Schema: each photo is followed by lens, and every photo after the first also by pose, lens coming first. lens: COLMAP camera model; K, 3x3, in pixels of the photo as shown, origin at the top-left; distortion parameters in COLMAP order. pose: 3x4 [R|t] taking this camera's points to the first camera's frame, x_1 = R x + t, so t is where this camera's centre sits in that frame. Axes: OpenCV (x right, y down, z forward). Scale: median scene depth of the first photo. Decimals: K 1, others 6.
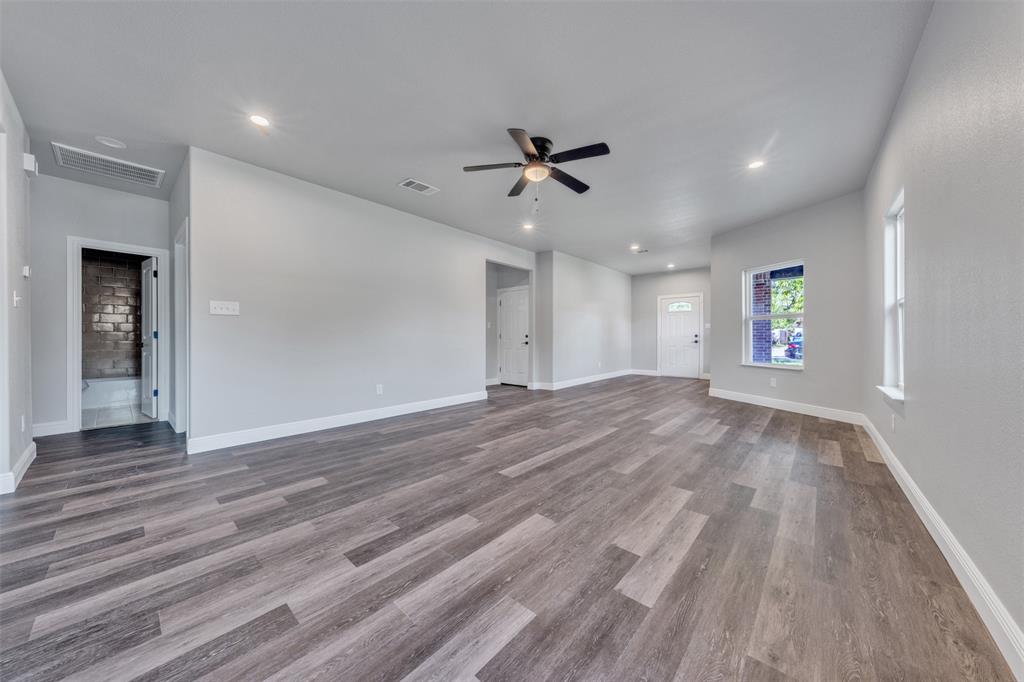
lens RADIAL K [[348.3, 0, 512.0], [0, 348.3, 341.0], [0, 0, 1]] dist [-0.000177, 0.000002]
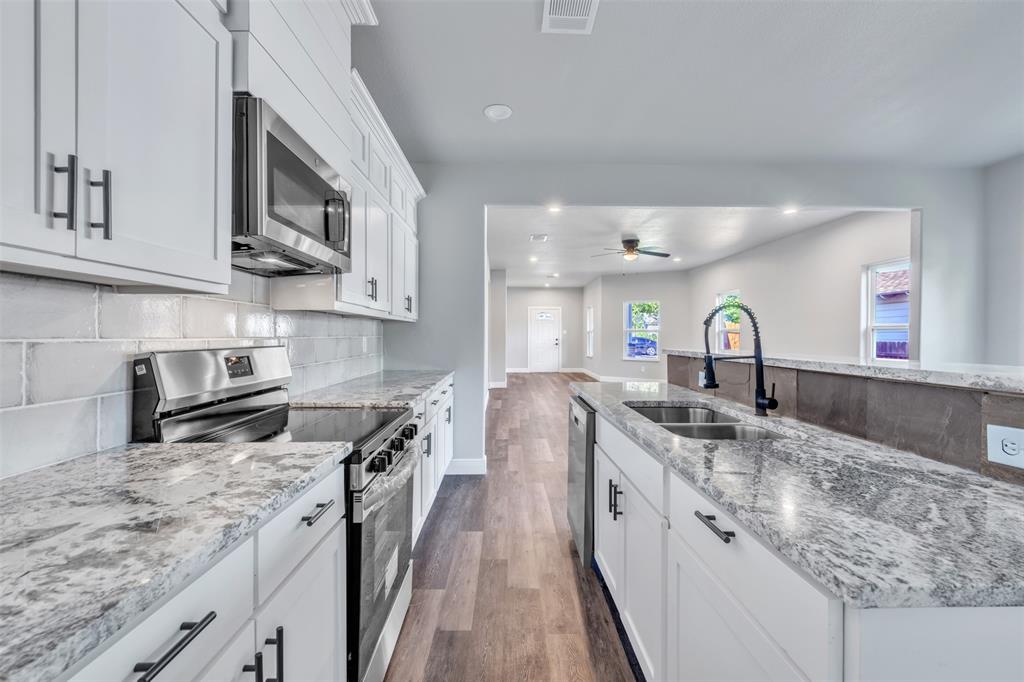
lens RADIAL K [[443.4, 0, 512.0], [0, 443.4, 341.0], [0, 0, 1]] dist [-0.000158, -0.000018]
pose [[0.738553, -0.005299, 0.674174, -0.713687], [0.002997, 0.999985, 0.004577, -0.017740], [-0.674188, -0.001360, 0.738558, -0.107495]]
